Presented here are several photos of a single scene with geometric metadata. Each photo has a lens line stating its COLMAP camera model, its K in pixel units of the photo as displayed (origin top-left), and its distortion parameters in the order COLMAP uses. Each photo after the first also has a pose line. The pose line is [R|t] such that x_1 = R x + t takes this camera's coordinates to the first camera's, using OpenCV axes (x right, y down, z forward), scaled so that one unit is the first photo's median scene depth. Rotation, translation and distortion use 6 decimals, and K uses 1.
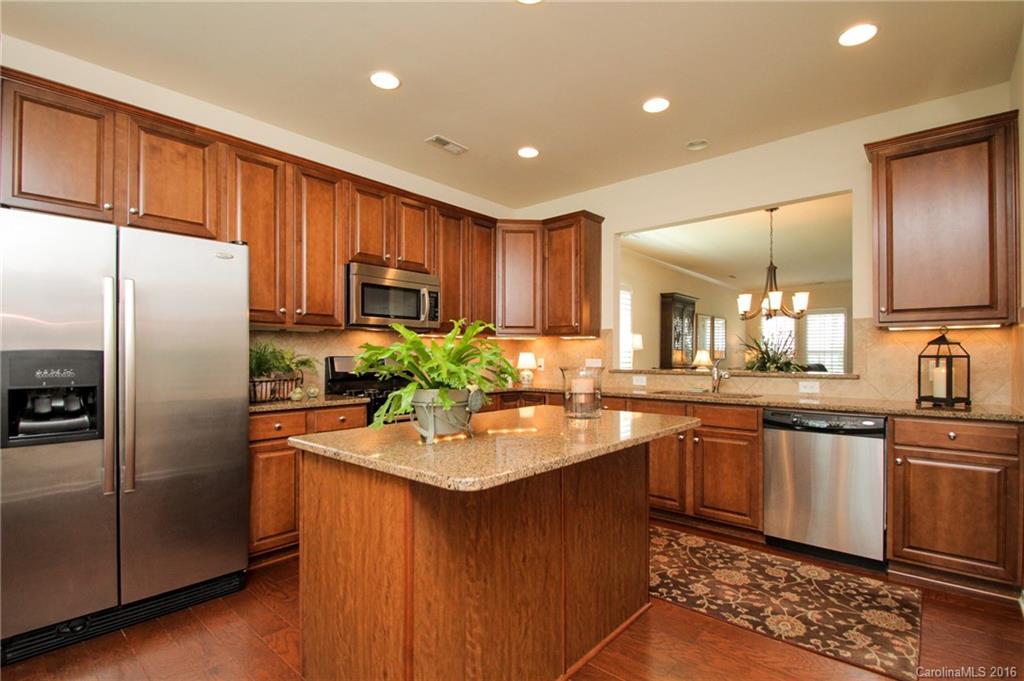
lens RADIAL K [[489.1, 0, 516.7], [0, 489.1, 353.4], [0, 0, 1]] dist [0.026576, -0.015065]
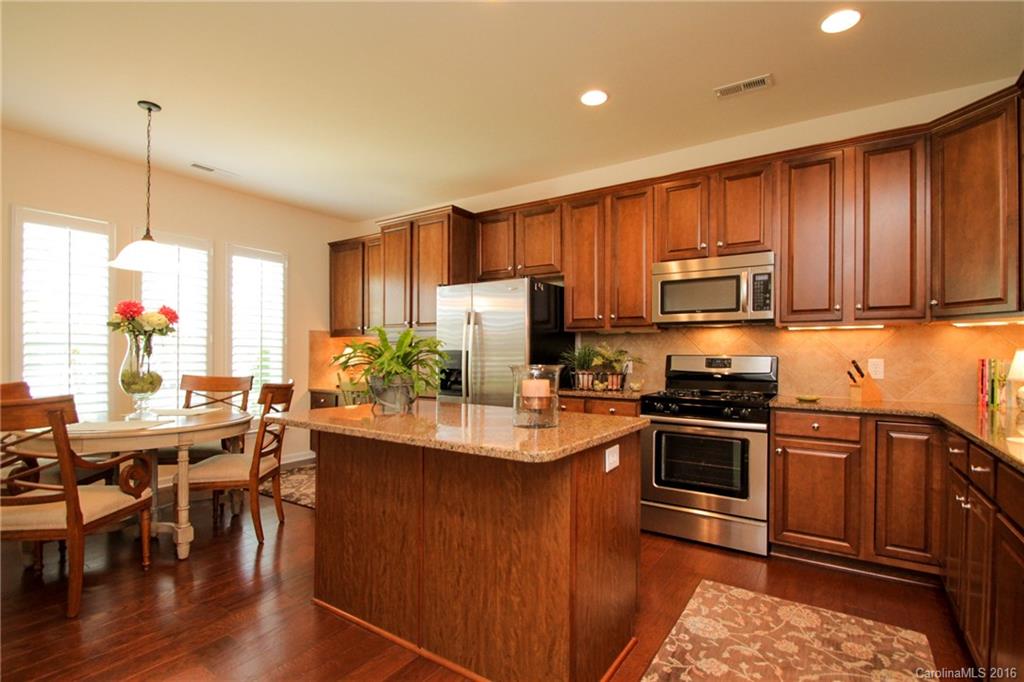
lens RADIAL K [[489.1, 0, 516.7], [0, 489.1, 353.9], [0, 0, 1]] dist [0.026576, -0.015065]
pose [[0.113969, -0.000166, -0.993484, 1.002128], [-0.001732, 0.999998, -0.000366, 0.007274], [0.993483, 0.001762, 0.113969, 0.912626]]
